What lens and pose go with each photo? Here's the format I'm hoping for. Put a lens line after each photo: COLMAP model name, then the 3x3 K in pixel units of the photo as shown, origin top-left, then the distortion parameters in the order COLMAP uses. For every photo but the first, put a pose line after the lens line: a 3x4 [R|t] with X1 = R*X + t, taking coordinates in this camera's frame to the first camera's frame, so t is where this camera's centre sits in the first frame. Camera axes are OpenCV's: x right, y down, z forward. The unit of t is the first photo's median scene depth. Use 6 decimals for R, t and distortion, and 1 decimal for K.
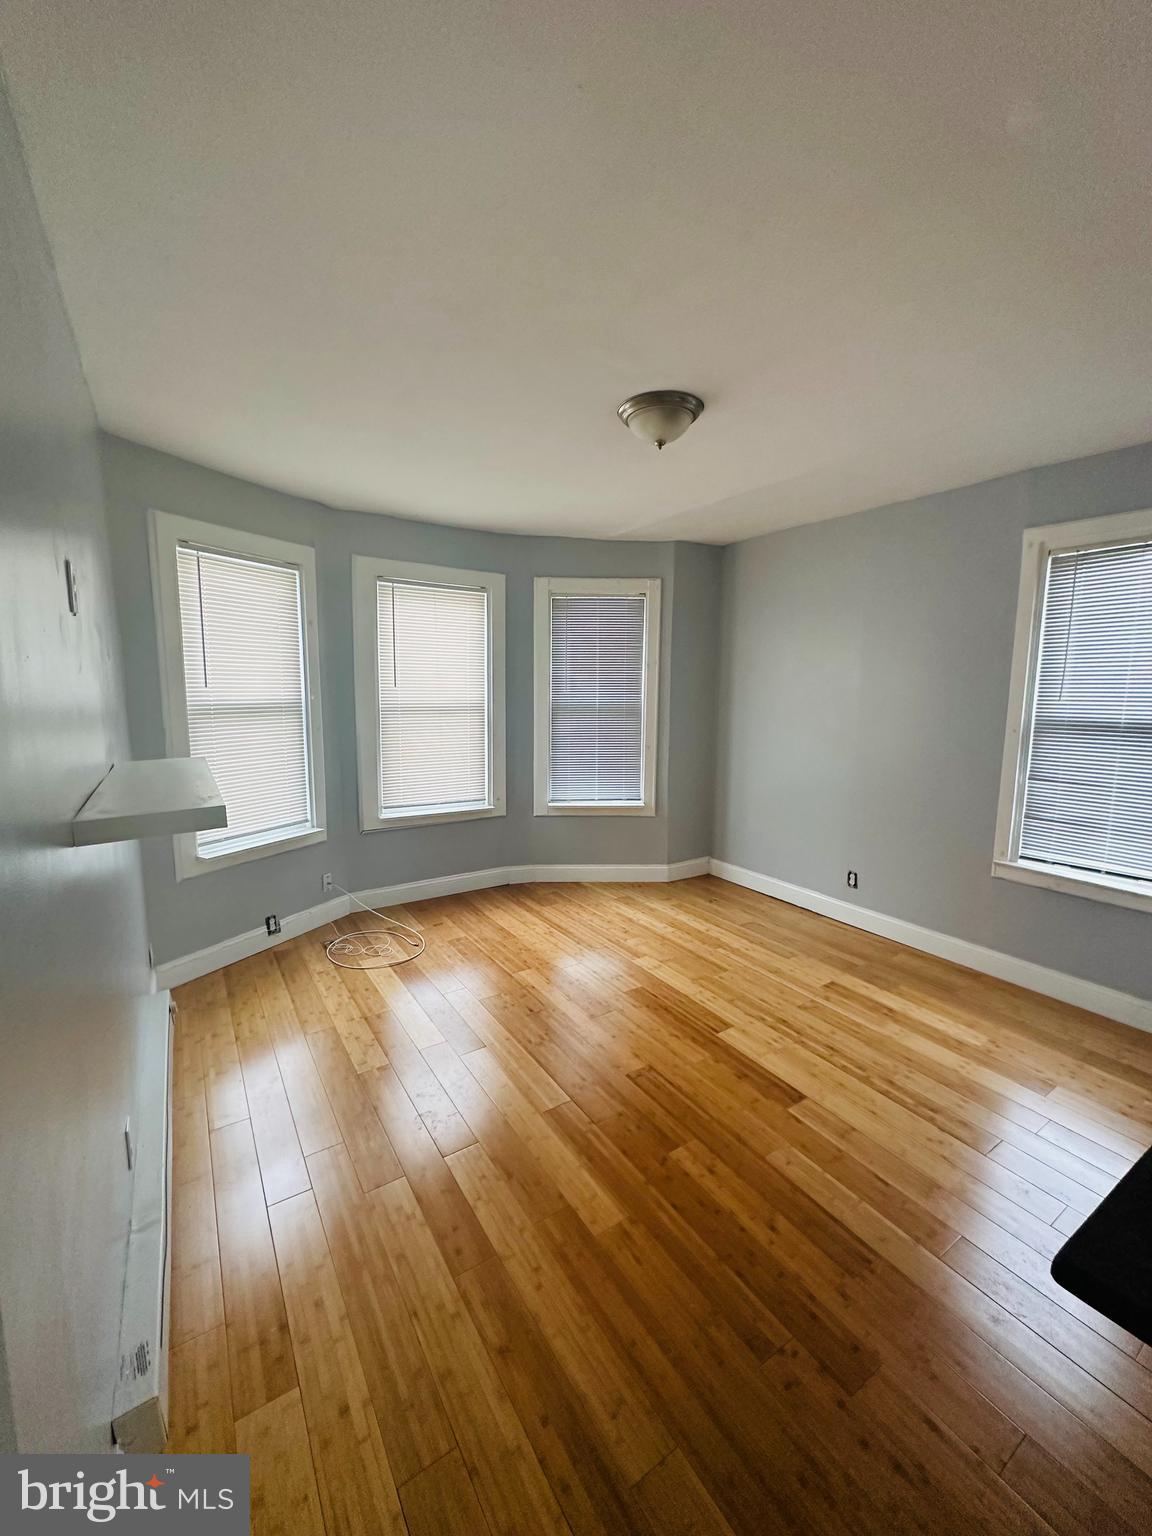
lens RADIAL K [[616.2, 0, 572.8], [0, 616.2, 767.6], [0, 0, 1]] dist [-0.000144, 0.000254]
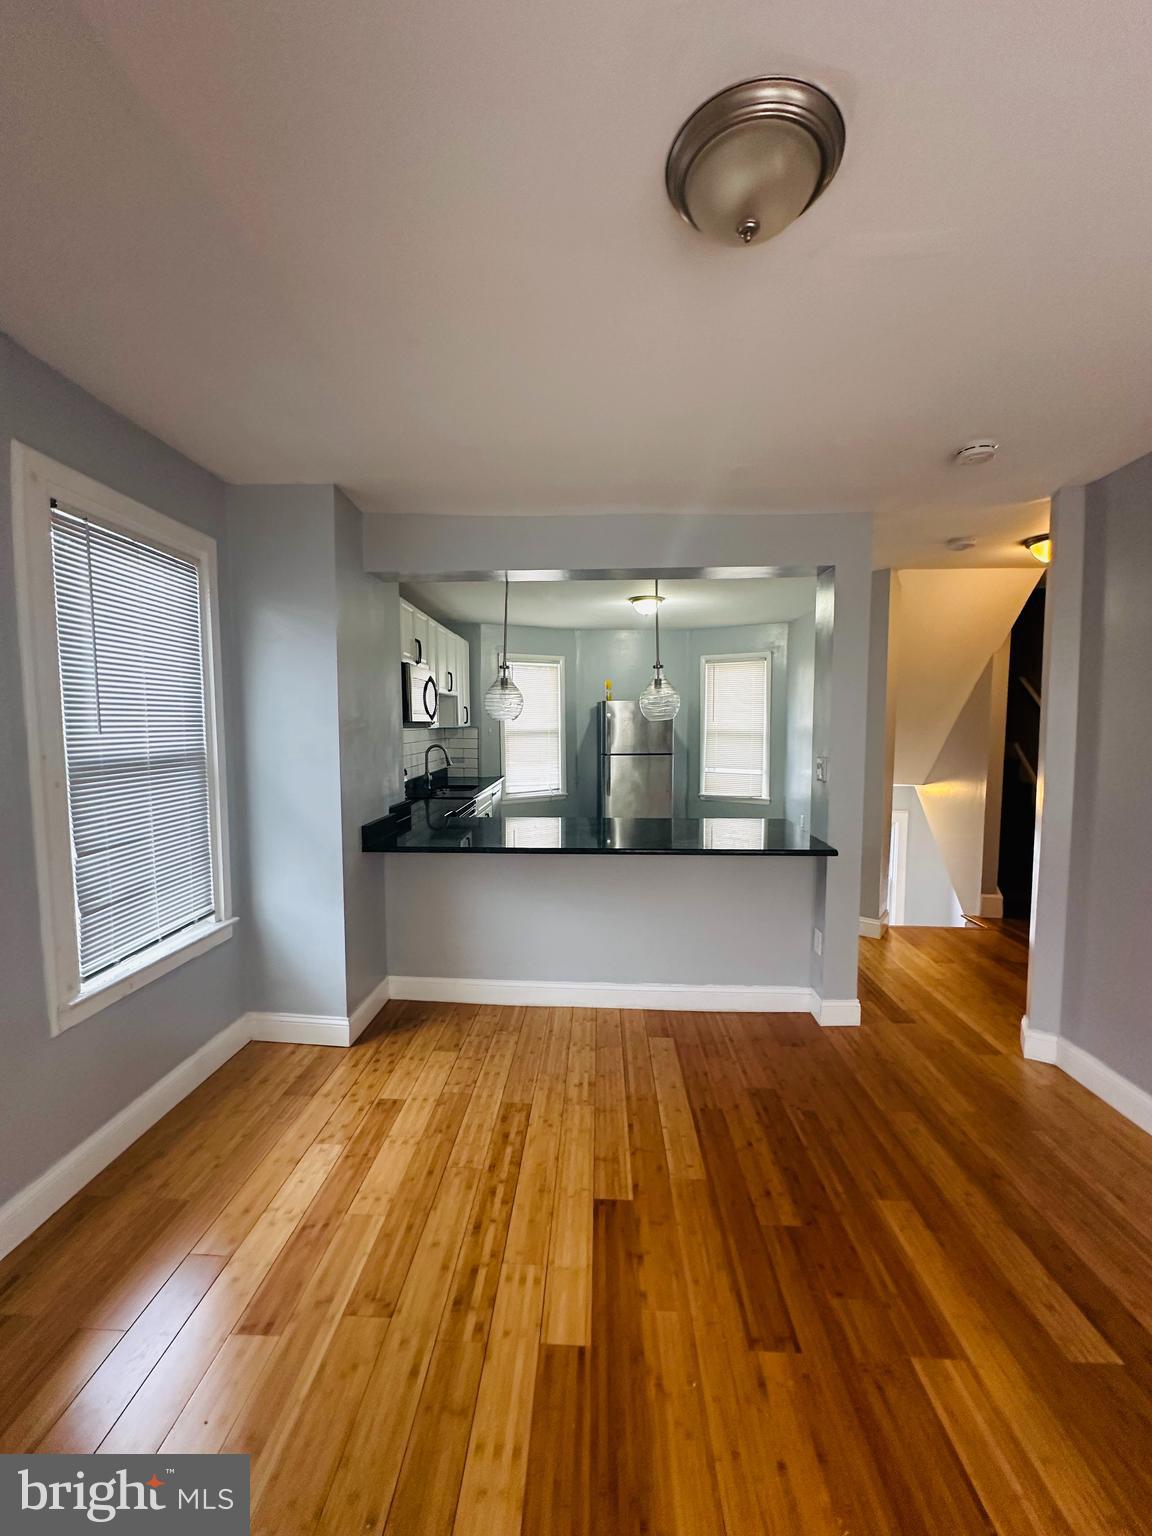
lens RADIAL K [[616.2, 0, 572.1], [0, 616.2, 767.3], [0, 0, 1]] dist [-0.000144, 0.000254]
pose [[-0.814758, -0.049969, 0.577644, -0.050063], [0.066405, 0.981681, 0.178584, -0.185568], [-0.575986, 0.183861, -0.796514, 1.457679]]
